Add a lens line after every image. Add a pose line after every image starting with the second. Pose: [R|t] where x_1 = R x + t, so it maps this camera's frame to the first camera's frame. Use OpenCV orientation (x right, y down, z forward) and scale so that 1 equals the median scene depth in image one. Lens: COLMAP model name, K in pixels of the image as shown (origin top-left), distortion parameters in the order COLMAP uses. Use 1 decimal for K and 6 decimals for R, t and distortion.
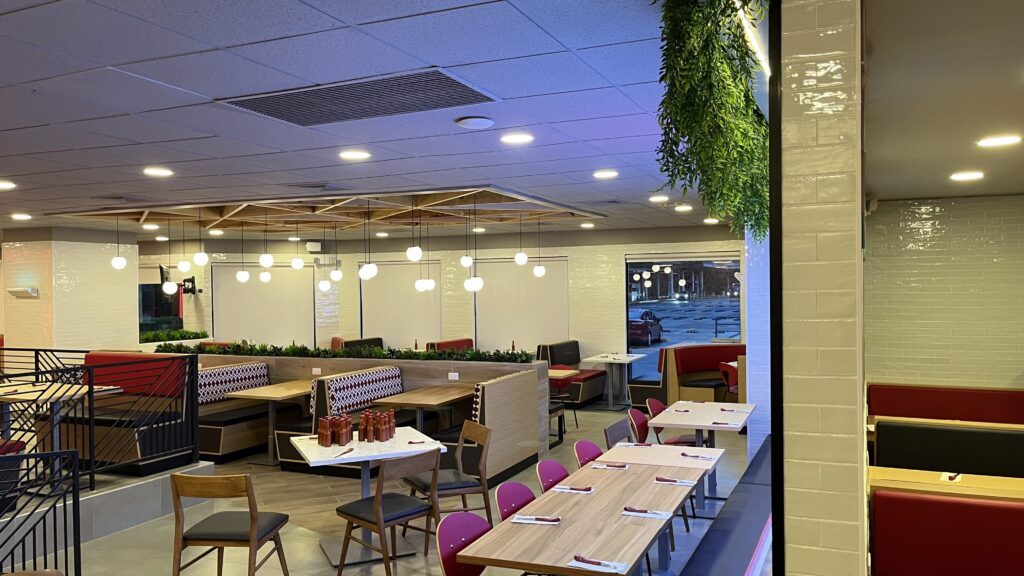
lens RADIAL K [[762.8, 0, 516.8], [0, 762.8, 291.9], [0, 0, 1]] dist [0.000373, -0.007123]
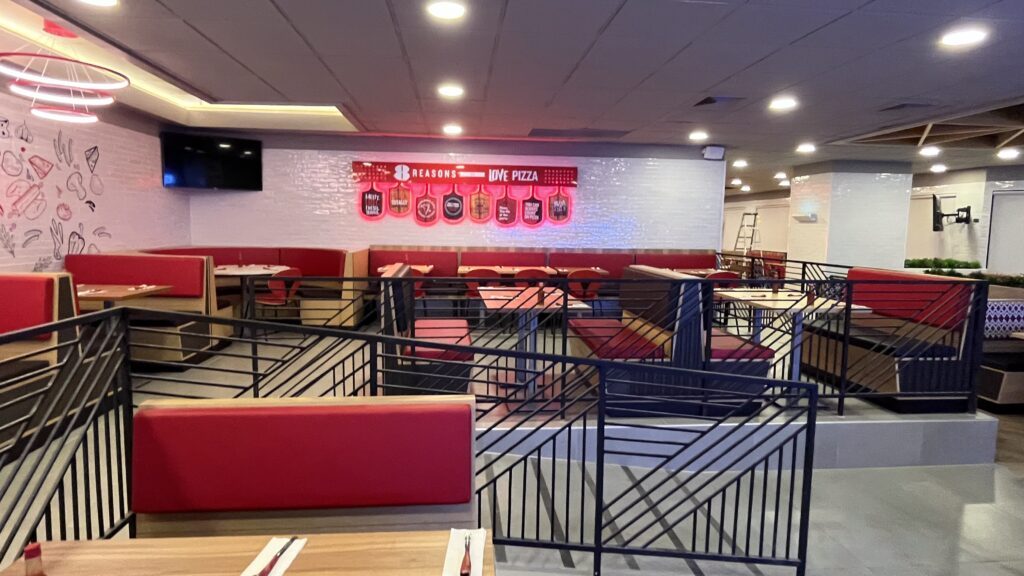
lens RADIAL K [[552.3, 0, 506.7], [0, 552.3, 280.6], [0, 0, 1]] dist [-0.005036, -0.002315]
pose [[0.468700, 0.105925, -0.876984, -0.145028], [-0.023921, 0.993942, 0.107267, 0.030429], [0.883034, -0.029298, 0.468394, 0.273155]]
